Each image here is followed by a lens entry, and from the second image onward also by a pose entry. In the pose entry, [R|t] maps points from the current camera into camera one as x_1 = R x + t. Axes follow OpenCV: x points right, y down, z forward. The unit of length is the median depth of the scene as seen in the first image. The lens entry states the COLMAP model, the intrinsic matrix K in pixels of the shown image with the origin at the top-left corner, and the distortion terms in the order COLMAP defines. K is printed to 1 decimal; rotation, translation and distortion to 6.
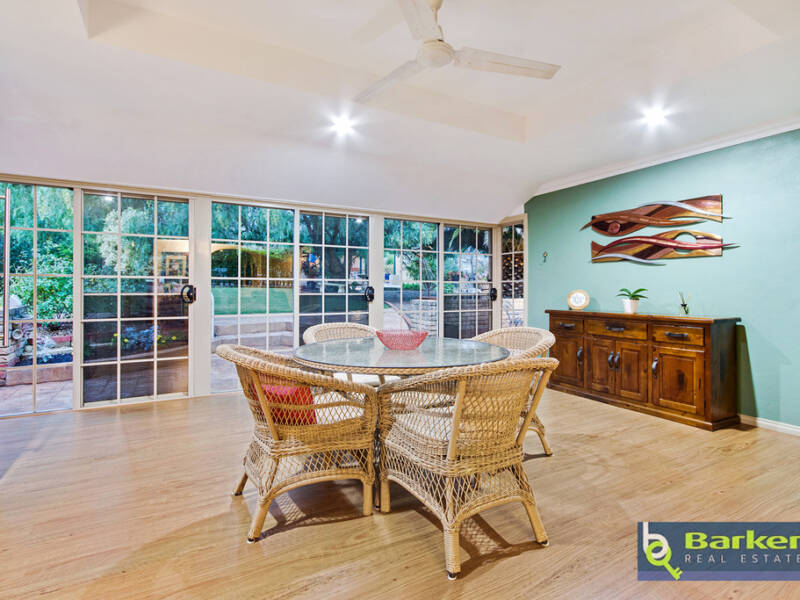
lens RADIAL K [[391.8, 0, 403.8], [0, 391.8, 297.3], [0, 0, 1]] dist [0.020858, -0.000620]
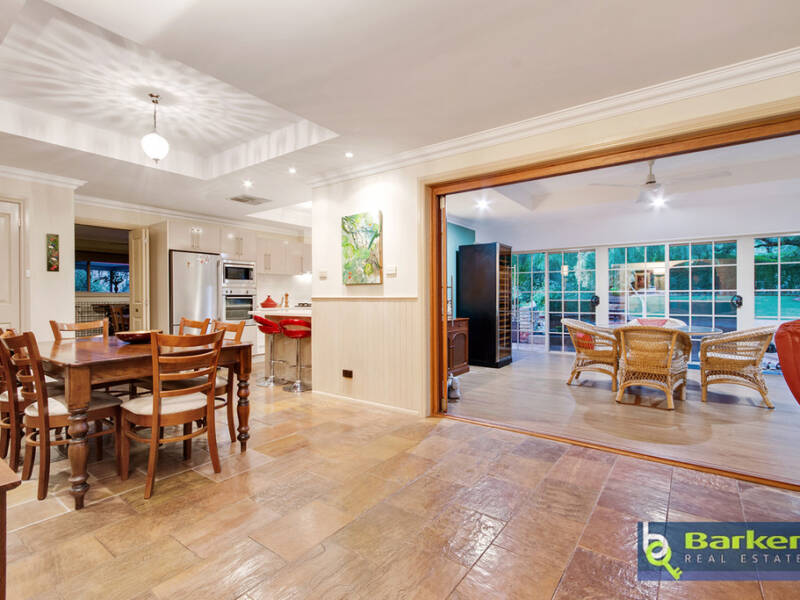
lens RADIAL K [[391.8, 0, 403.8], [0, 391.8, 297.3], [0, 0, 1]] dist [0.020858, -0.000620]
pose [[0.405787, -0.004579, -0.913956, 0.748011], [-0.013745, 0.999844, -0.011112, 0.008365], [0.913864, 0.017072, 0.405661, -0.546337]]
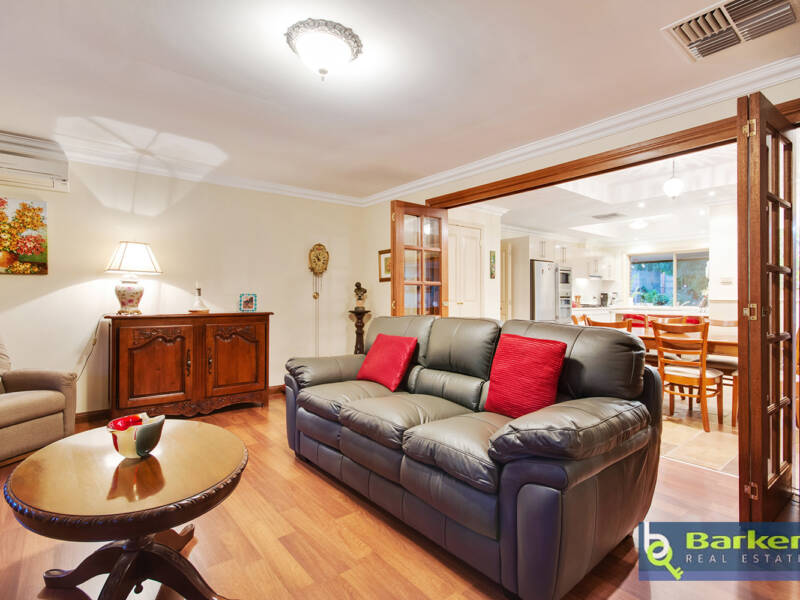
lens RADIAL K [[409.3, 0, 406.4], [0, 409.3, 296.7], [0, 0, 1]] dist [-0.003768, -0.000269]
pose [[0.180431, -0.012380, -0.983510, 0.797638], [-0.016262, 0.999747, -0.015568, 0.034013], [0.983453, 0.018803, 0.180184, -1.521877]]
